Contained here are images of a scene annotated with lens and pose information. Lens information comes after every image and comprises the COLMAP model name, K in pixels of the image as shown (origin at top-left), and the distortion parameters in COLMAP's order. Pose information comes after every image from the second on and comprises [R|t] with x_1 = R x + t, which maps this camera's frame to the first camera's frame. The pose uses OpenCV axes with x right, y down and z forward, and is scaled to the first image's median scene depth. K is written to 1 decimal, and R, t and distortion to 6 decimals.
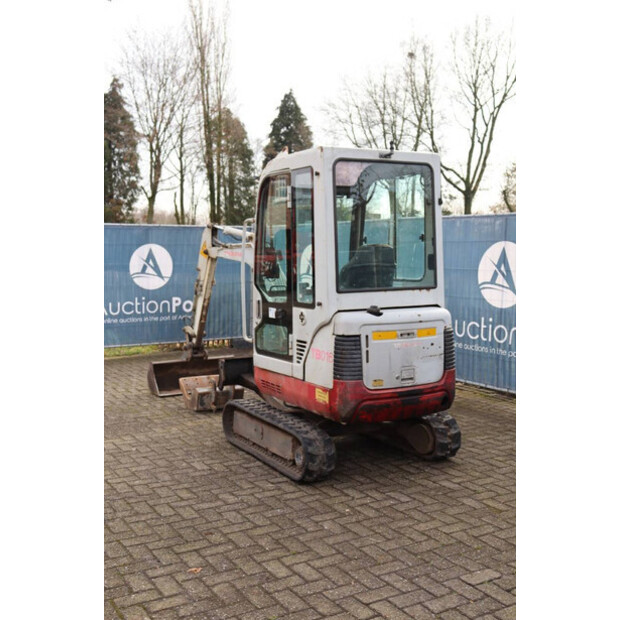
lens RADIAL K [[730.7, 0, 295.9], [0, 730.7, 308.7], [0, 0, 1]] dist [0.023300, 0.000000]
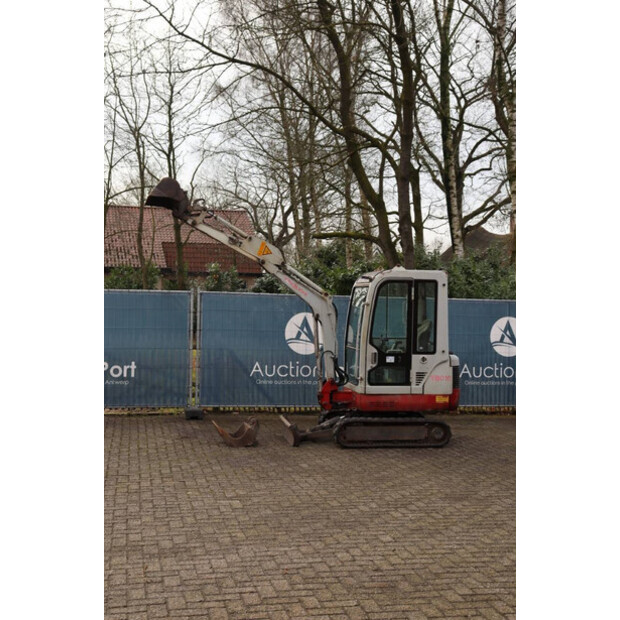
lens RADIAL K [[833.5, 0, 303.9], [0, 833.5, 327.3], [0, 0, 1]] dist [0.078980, 0.000000]
pose [[0.319860, -0.013481, 0.947369, -2.034996], [0.053180, 0.998578, -0.003745, -0.075935], [-0.945971, 0.051579, 0.320122, 0.596180]]
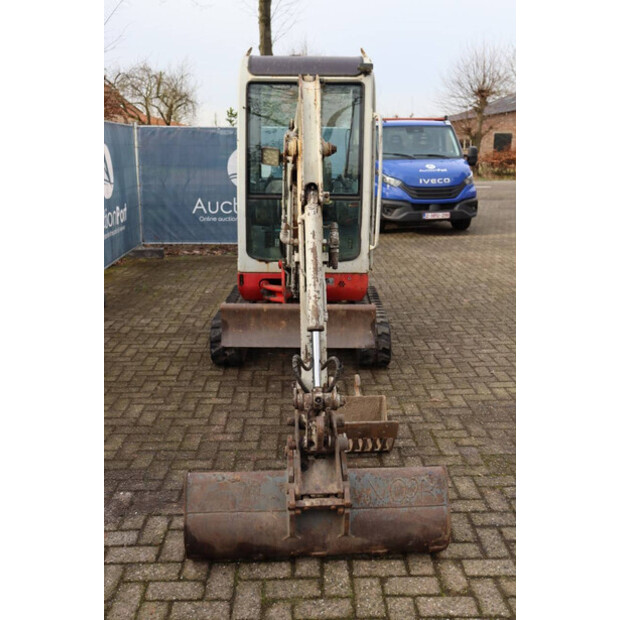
lens RADIAL K [[634.0, 0, 311.5], [0, 634.0, 305.9], [0, 0, 1]] dist [-0.052614, 0.000000]
pose [[-0.879437, -0.111924, 0.462670, -0.420509], [0.038733, 0.951916, 0.303900, -0.149495], [-0.474437, 0.285182, -0.832815, 1.940509]]
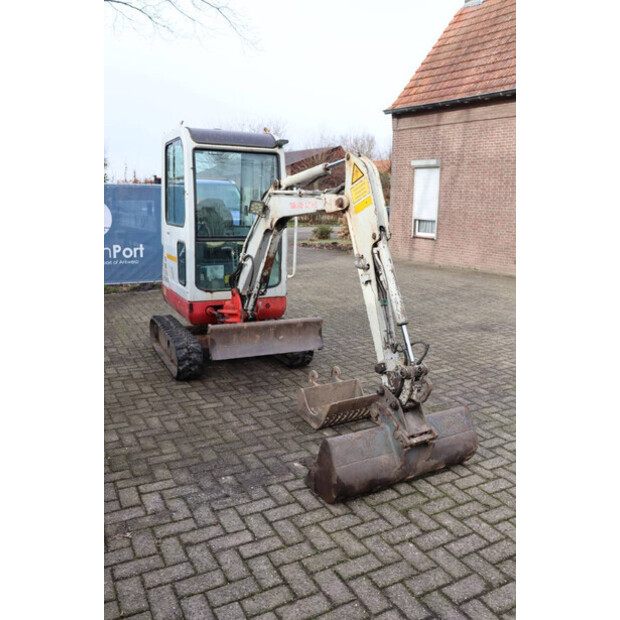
lens RADIAL K [[533.6, 0, 313.5], [0, 533.6, 309.9], [0, 0, 1]] dist [-0.113304, 0.006494]
pose [[-0.999577, -0.021700, 0.019361, -0.135848], [-0.015747, 0.963573, 0.266983, -0.158652], [-0.024449, 0.266565, -0.963507, 2.104275]]
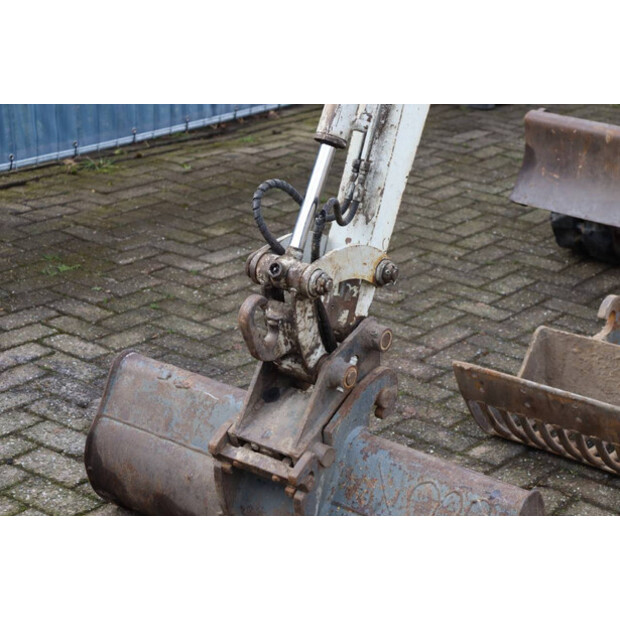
lens RADIAL K [[1452.7, 0, 306.8], [0, 1452.7, 307.6], [0, 0, 1]] dist [0.435161, 0.000000]
pose [[-0.362009, -0.337376, 0.868980, -0.693395], [0.041296, 0.925488, 0.376518, -0.140968], [-0.931259, 0.172188, -0.321103, 1.758695]]
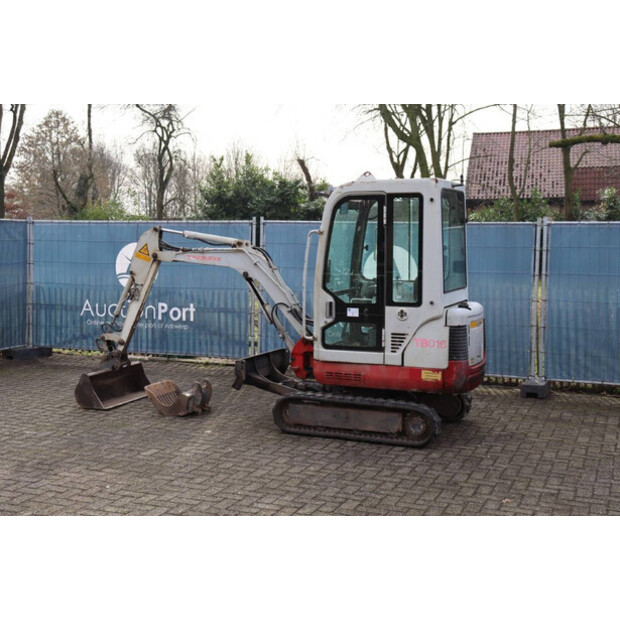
lens RADIAL K [[833.5, 0, 306.2], [0, 833.5, 319.0], [0, 0, 1]] dist [0.078980, 0.000000]
pose [[0.787265, -0.051877, 0.614429, -0.956178], [0.038822, 0.998648, 0.034575, -0.034354], [-0.615392, -0.003367, 0.788214, -0.001222]]
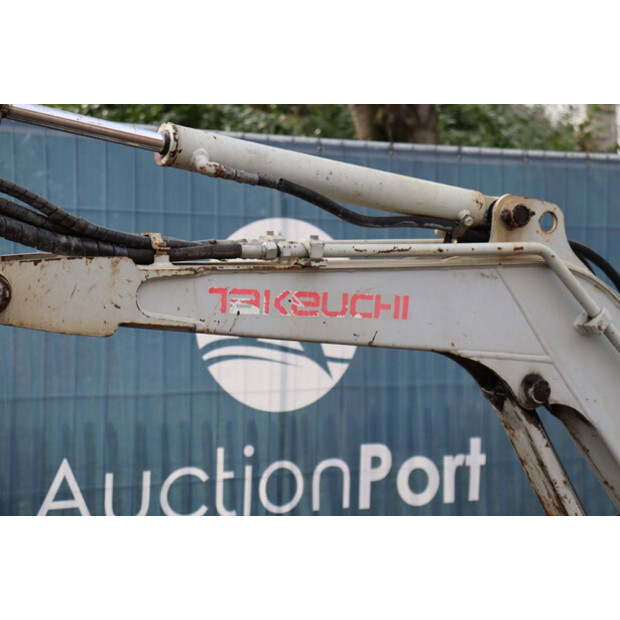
lens RADIAL K [[1452.7, 0, 311.5], [0, 1452.7, 313.2], [0, 0, 1]] dist [0.435161, 0.000000]
pose [[0.013934, -0.065635, 0.997746, -0.573936], [0.046482, 0.996807, 0.064925, -0.129820], [-0.998822, 0.045472, 0.016941, 1.377275]]
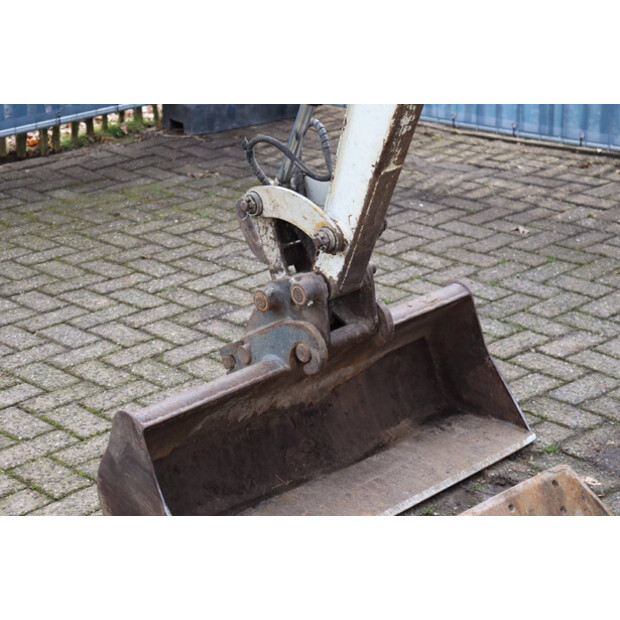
lens RADIAL K [[1452.7, 0, 308.5], [0, 1452.7, 312.2], [0, 0, 1]] dist [0.435161, 0.000000]
pose [[0.977899, -0.112631, 0.176147, -0.330157], [0.059540, 0.957630, 0.281779, -0.078291], [-0.200421, -0.265064, 0.943172, 1.007205]]
